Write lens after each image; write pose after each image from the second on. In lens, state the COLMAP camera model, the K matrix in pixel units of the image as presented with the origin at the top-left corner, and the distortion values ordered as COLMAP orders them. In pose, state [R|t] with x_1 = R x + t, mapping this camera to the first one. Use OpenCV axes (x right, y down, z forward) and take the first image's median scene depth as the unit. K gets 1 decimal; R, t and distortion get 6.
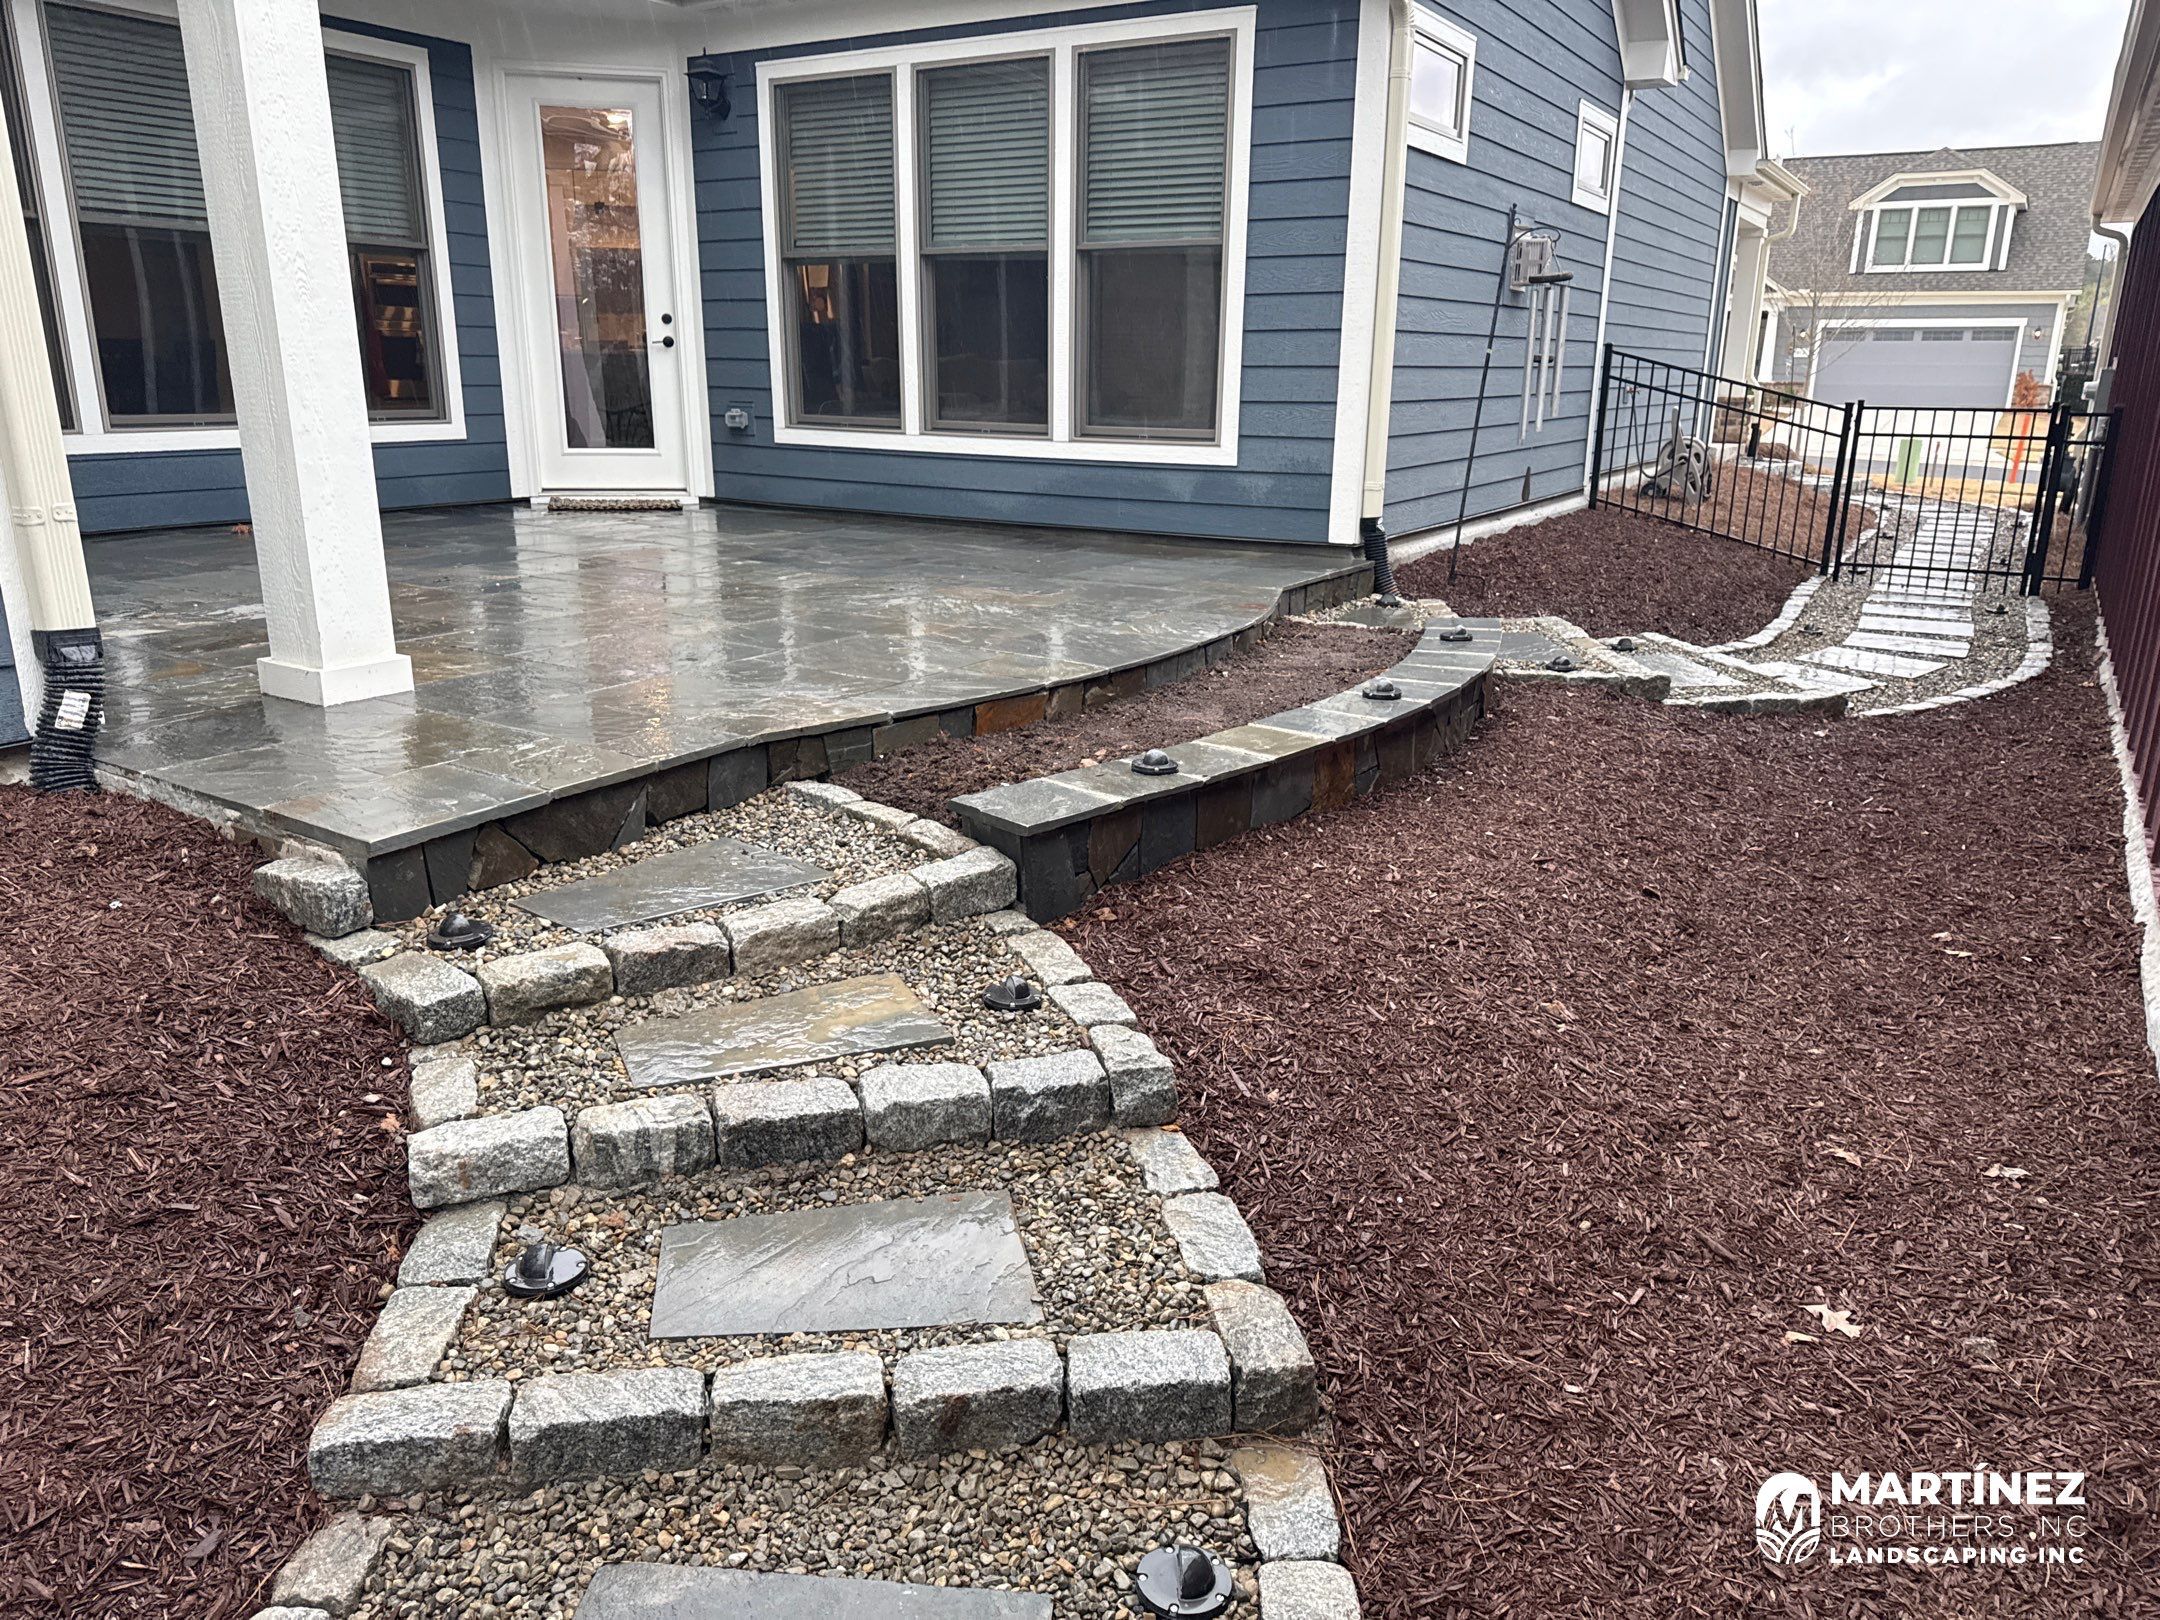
lens RADIAL K [[1515.7, 0, 1080.0], [0, 1515.7, 810.0], [0, 0, 1]] dist [0.064228, -0.073944]
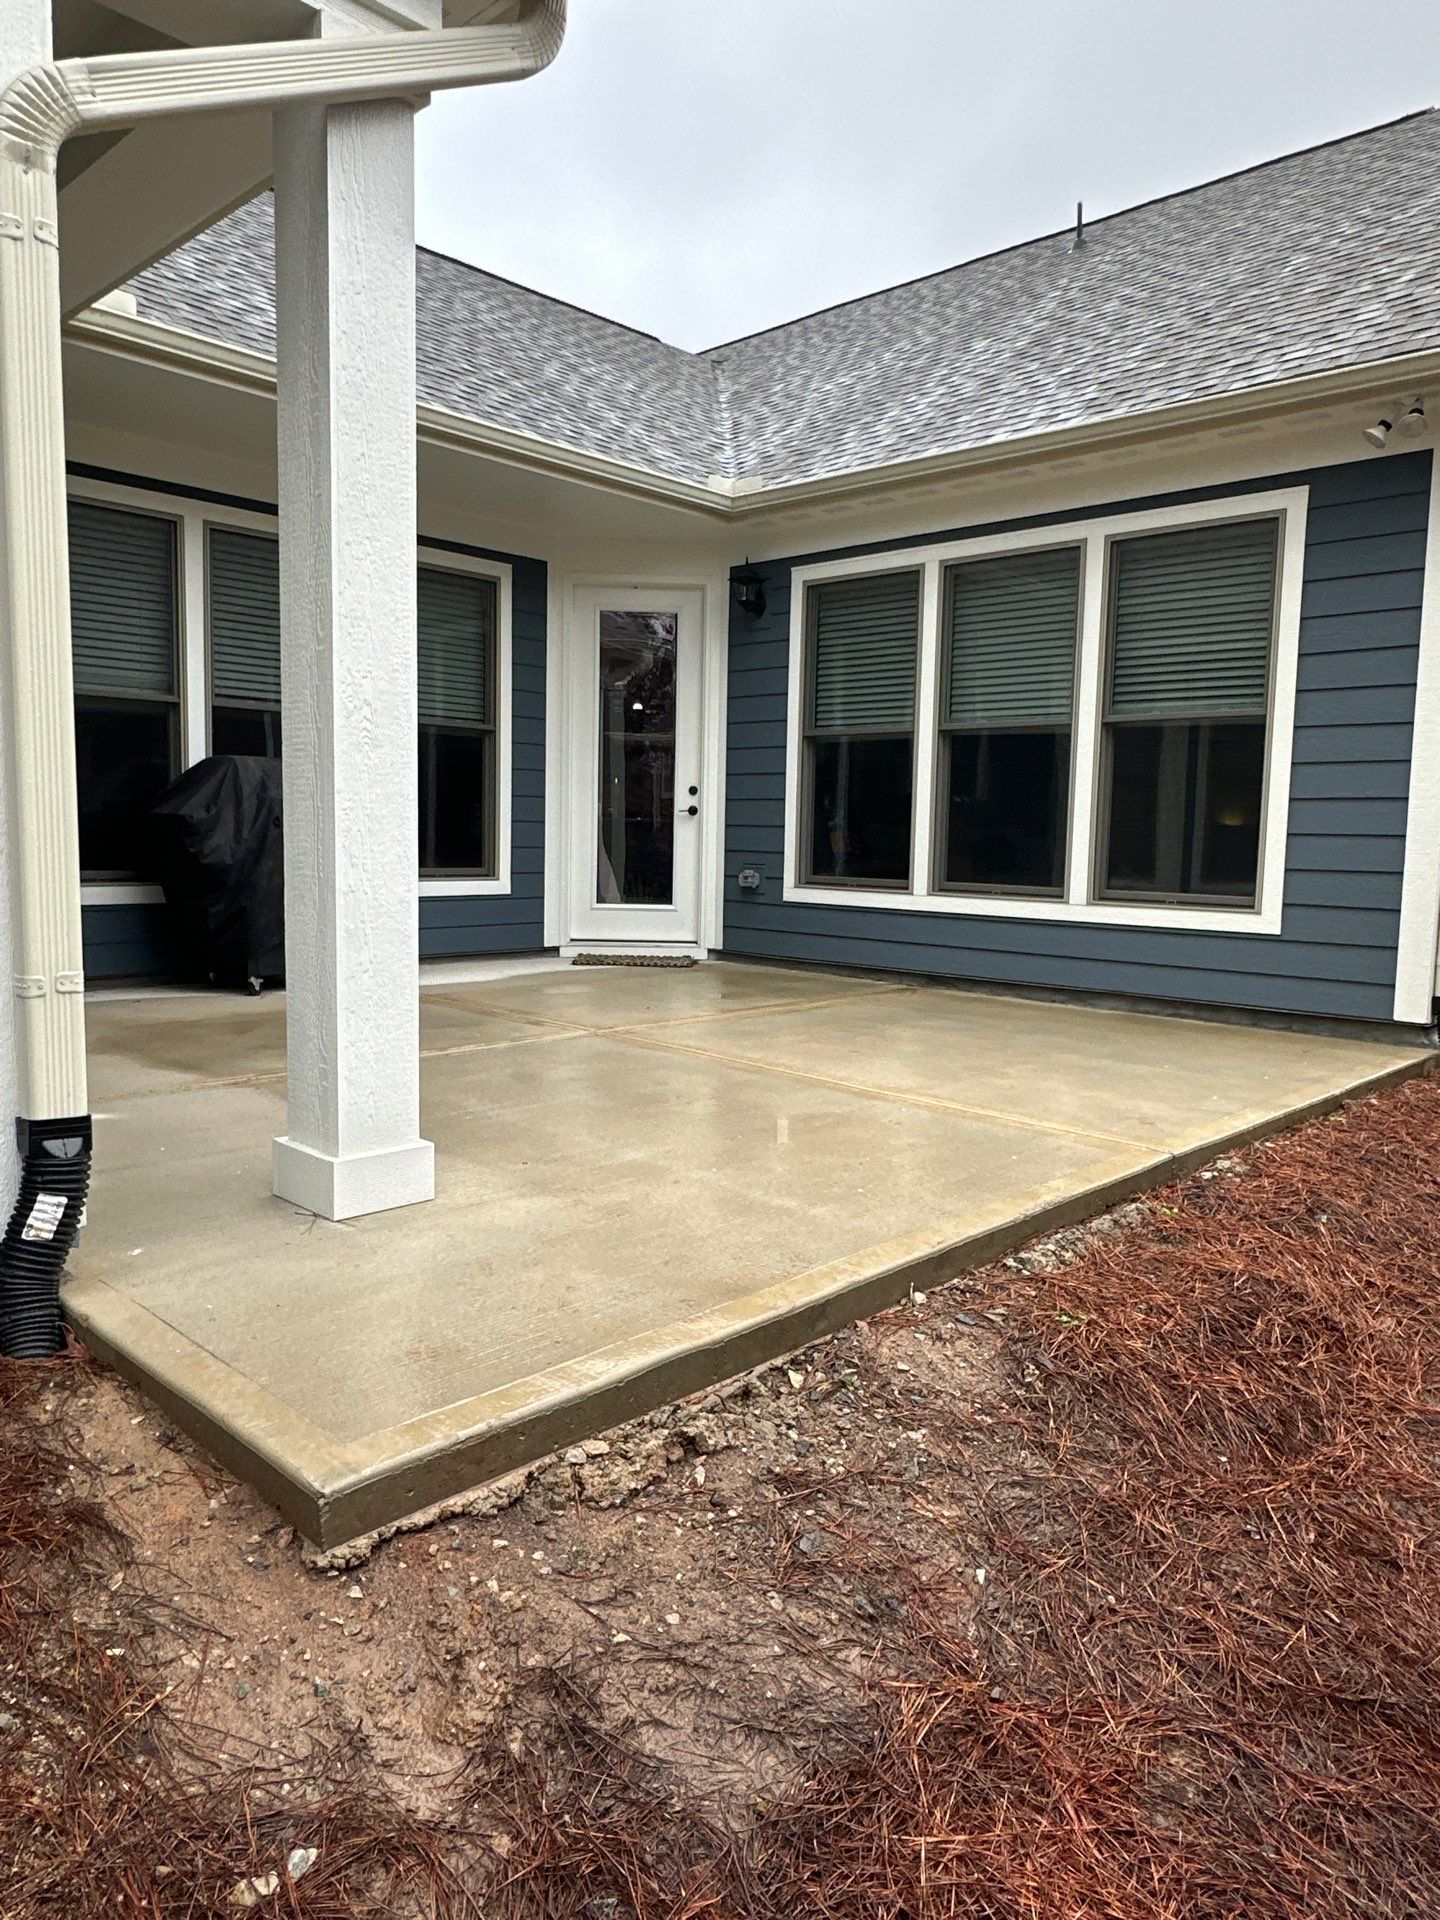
lens RADIAL K [[1279.9, 0, 728.7], [0, 1279.9, 969.1], [0, 0, 1]] dist [-0.008848, -0.002291]
pose [[0.980245, 0.029709, -0.195543, -0.066605], [-0.064376, 0.982745, -0.173403, -0.040855], [0.187017, 0.182565, 0.965243, 0.154818]]
